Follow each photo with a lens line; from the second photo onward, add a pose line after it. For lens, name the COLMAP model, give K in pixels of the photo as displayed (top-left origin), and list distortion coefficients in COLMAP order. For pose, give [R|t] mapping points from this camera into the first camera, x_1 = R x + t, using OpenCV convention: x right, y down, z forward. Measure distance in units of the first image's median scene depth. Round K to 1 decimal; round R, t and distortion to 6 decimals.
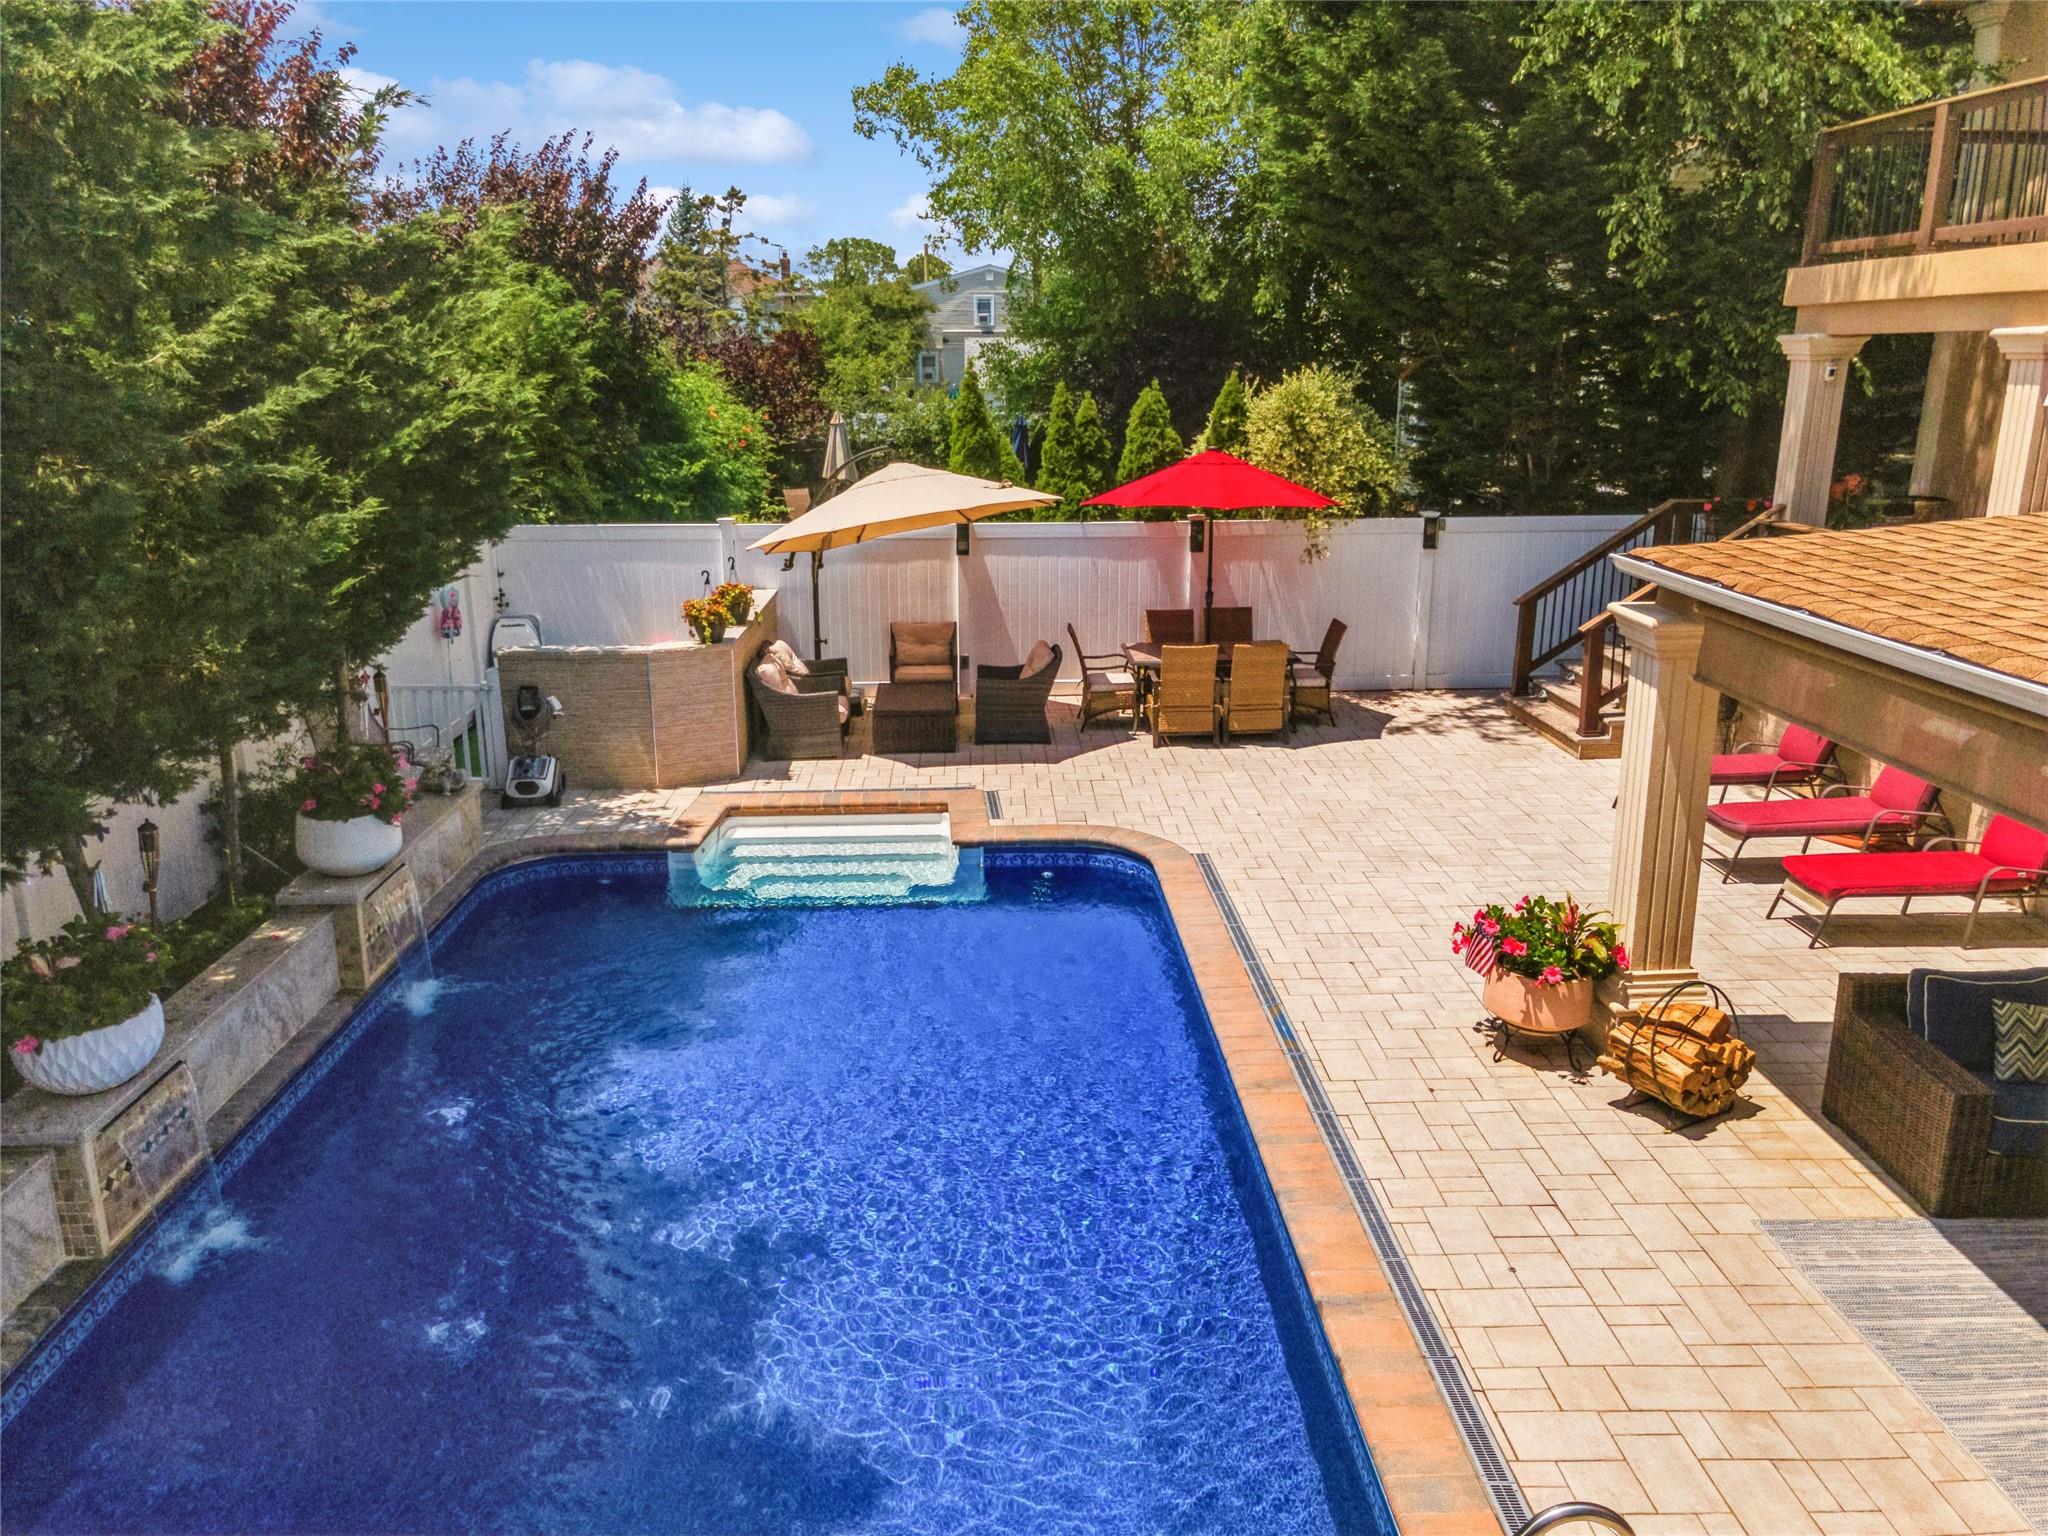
lens RADIAL K [[1500.3, 0, 1007.9], [0, 1500.3, 749.4], [0, 0, 1]] dist [0.021689, 0.044980]
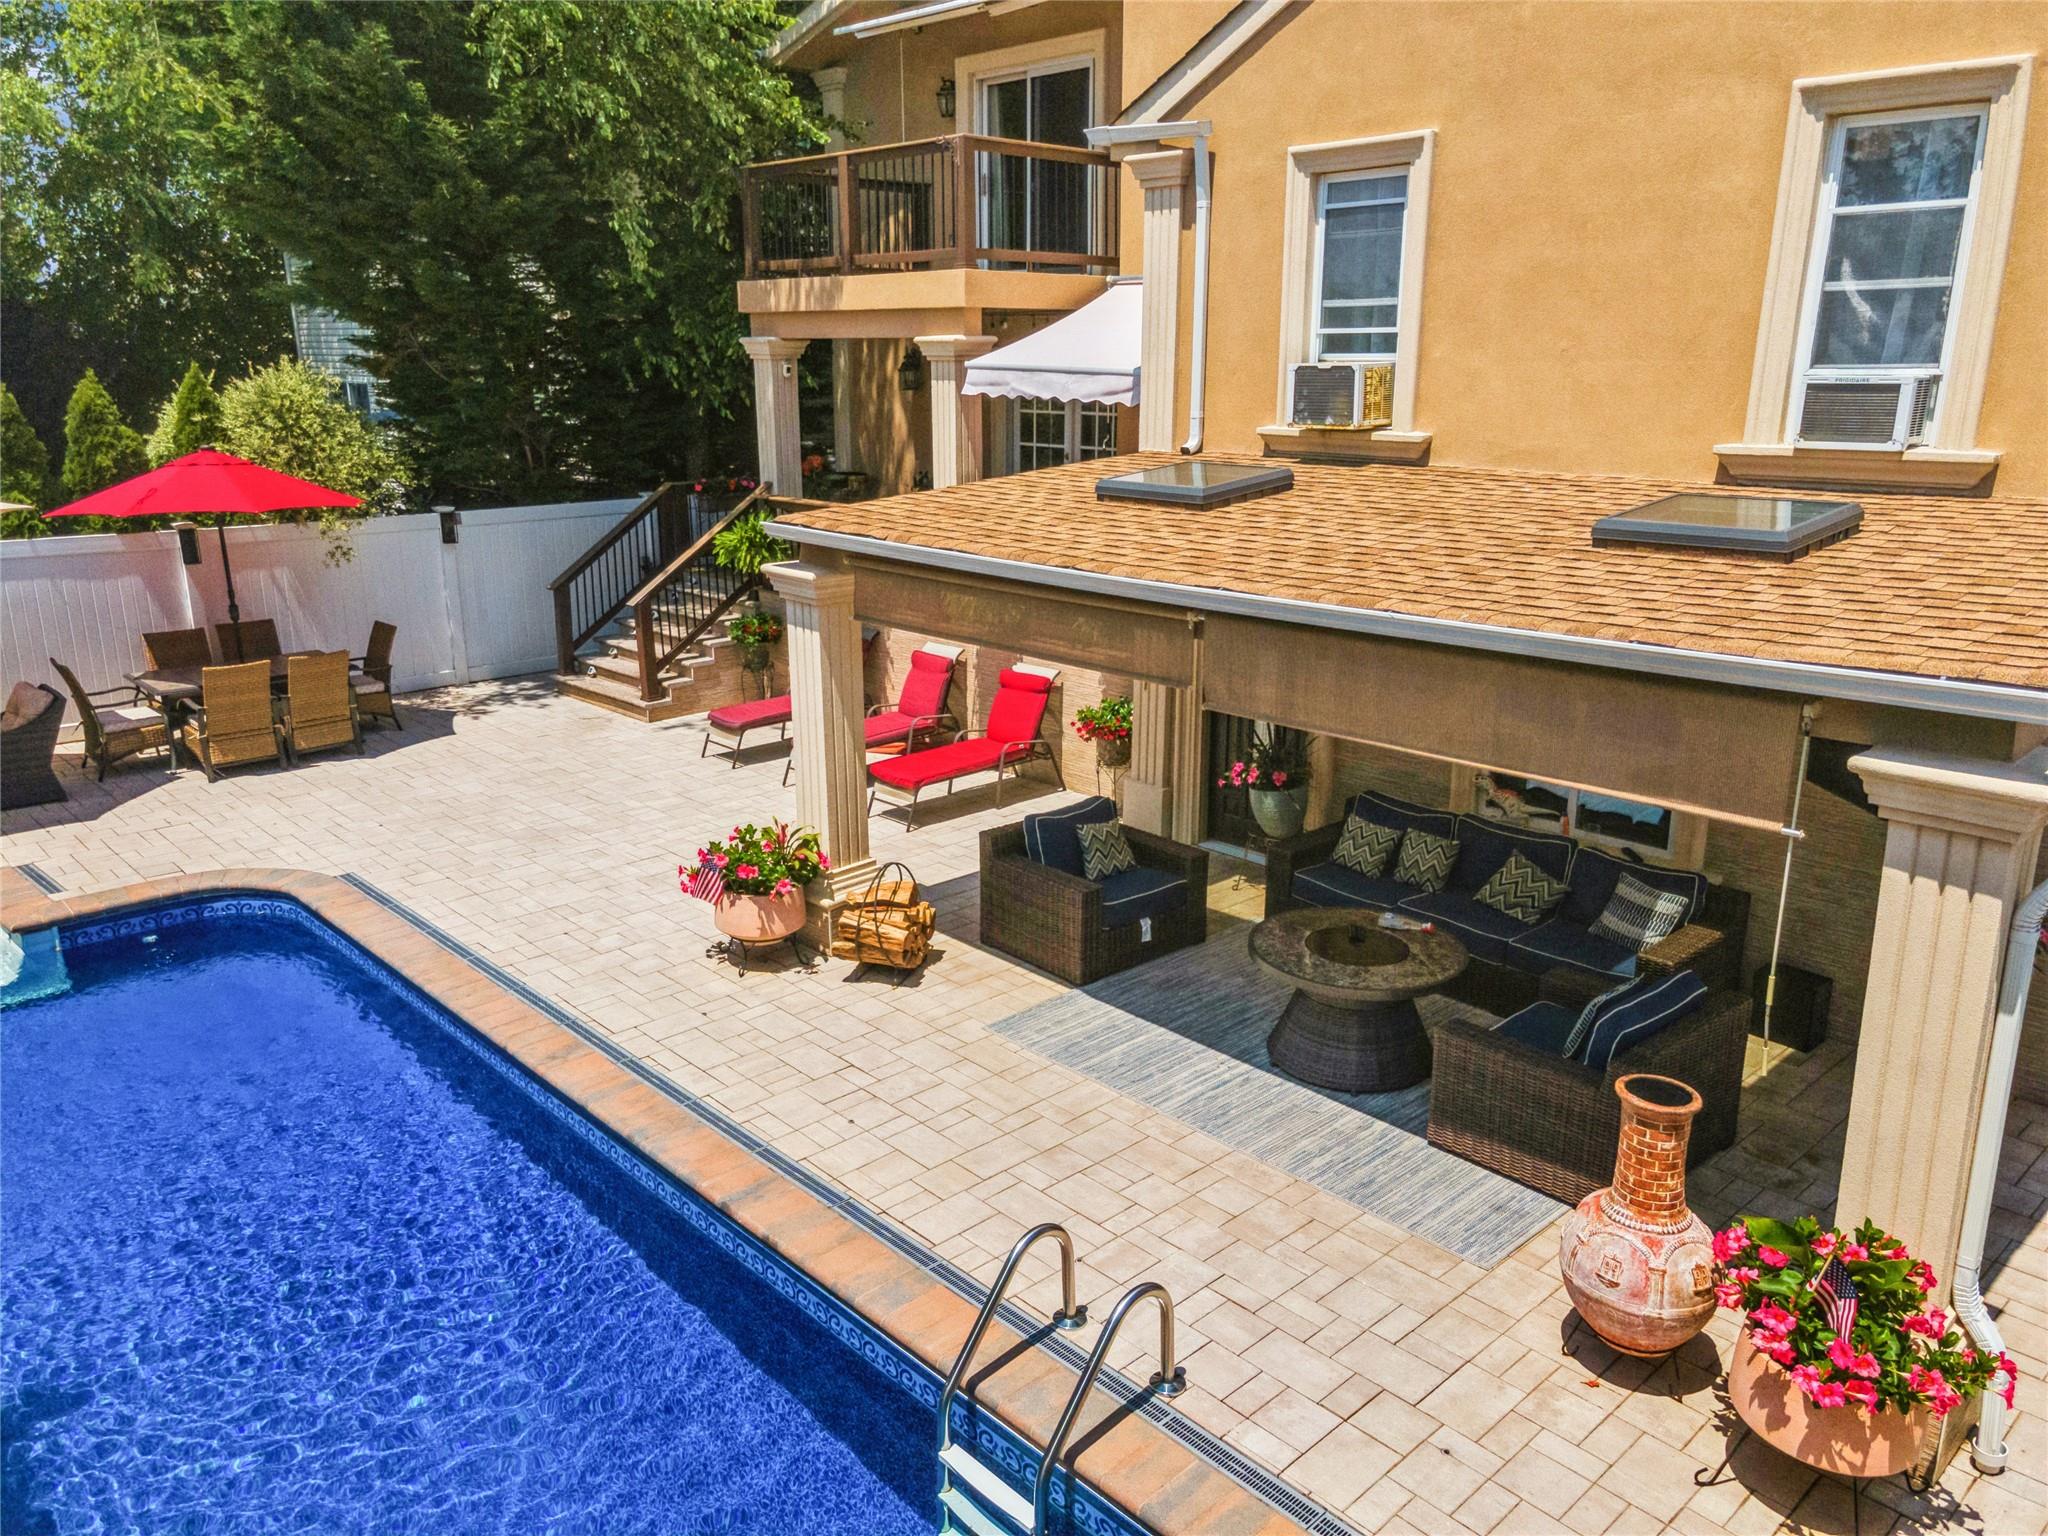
lens RADIAL K [[1500.3, 0, 1011.0], [0, 1500.3, 758.6], [0, 0, 1]] dist [0.021689, 0.044980]
pose [[0.749529, -0.167287, 0.640486, -0.158051], [0.163174, 0.984377, 0.066153, 0.003629], [-0.641546, 0.054927, 0.765115, 0.001002]]
